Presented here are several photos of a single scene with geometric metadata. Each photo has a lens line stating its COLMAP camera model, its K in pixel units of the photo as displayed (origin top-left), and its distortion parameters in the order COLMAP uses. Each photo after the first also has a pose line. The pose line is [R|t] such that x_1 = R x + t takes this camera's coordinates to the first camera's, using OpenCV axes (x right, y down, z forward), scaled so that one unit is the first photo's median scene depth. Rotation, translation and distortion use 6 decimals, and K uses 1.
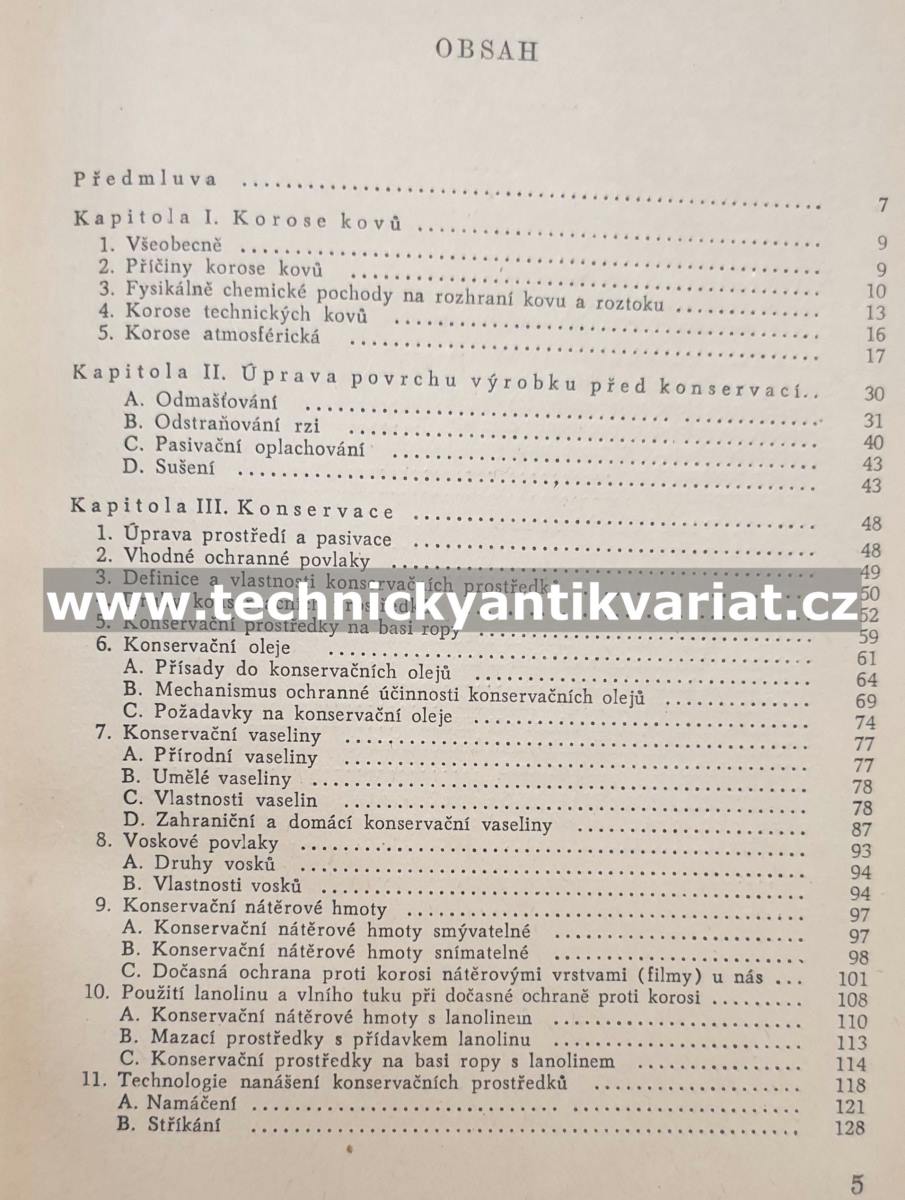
lens RADIAL K [[914.7, 0, 452.5], [0, 914.7, 600.0], [0, 0, 1]] dist [-0.001592, 0.090083]
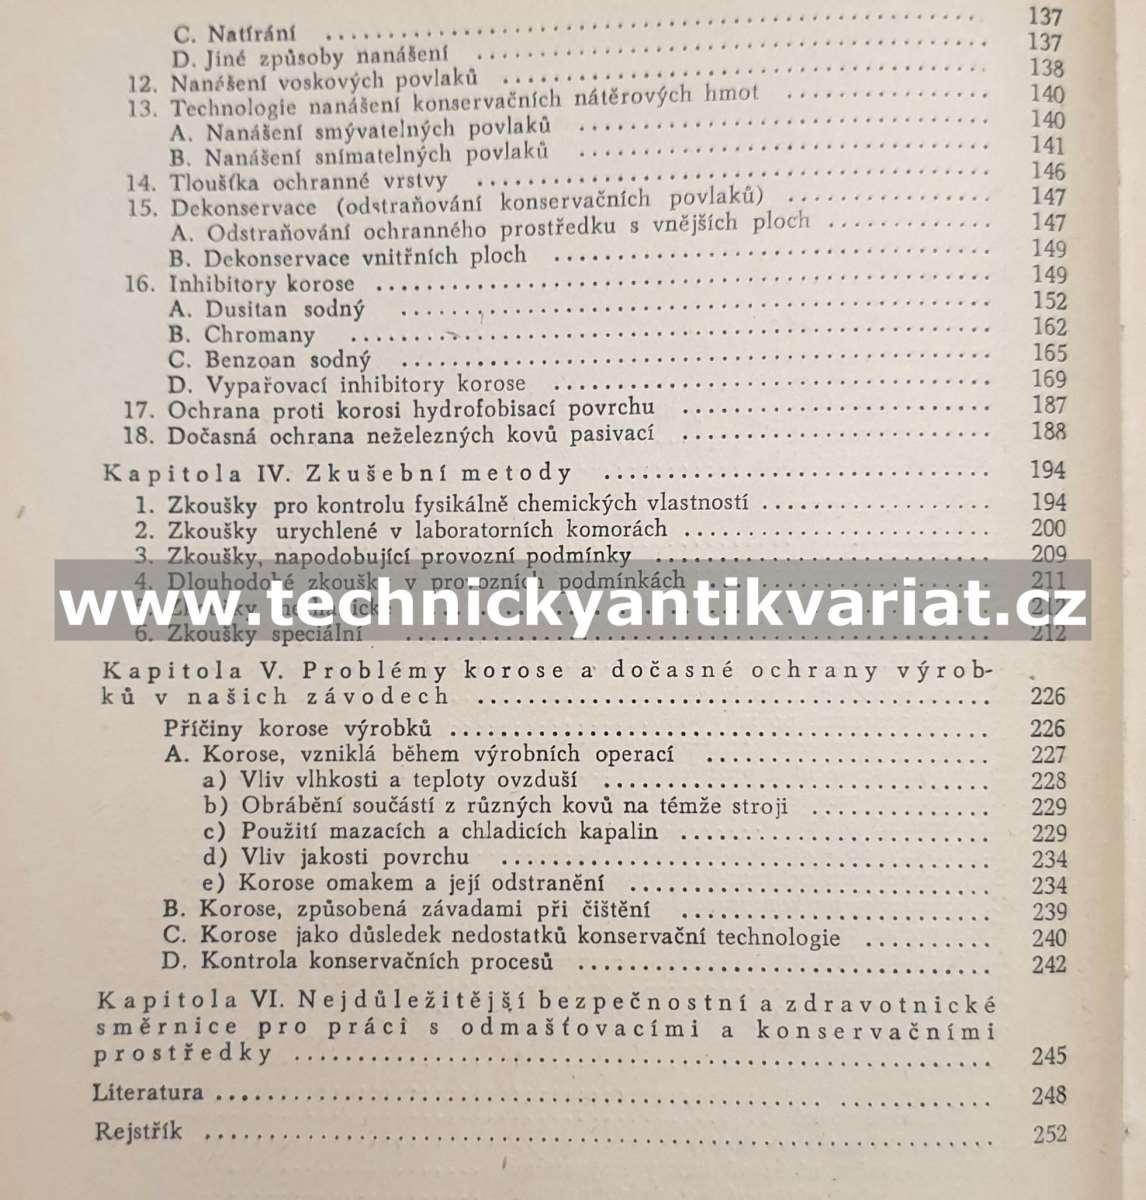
lens RADIAL K [[1082.7, 0, 573.0], [0, 1082.7, 600.0], [0, 0, 1]] dist [0.090172, -0.154232]
pose [[0.999857, -0.011889, 0.012017, -0.002942], [0.012506, 0.998533, -0.052678, 0.175164], [-0.011373, 0.052820, 0.998539, 0.006961]]
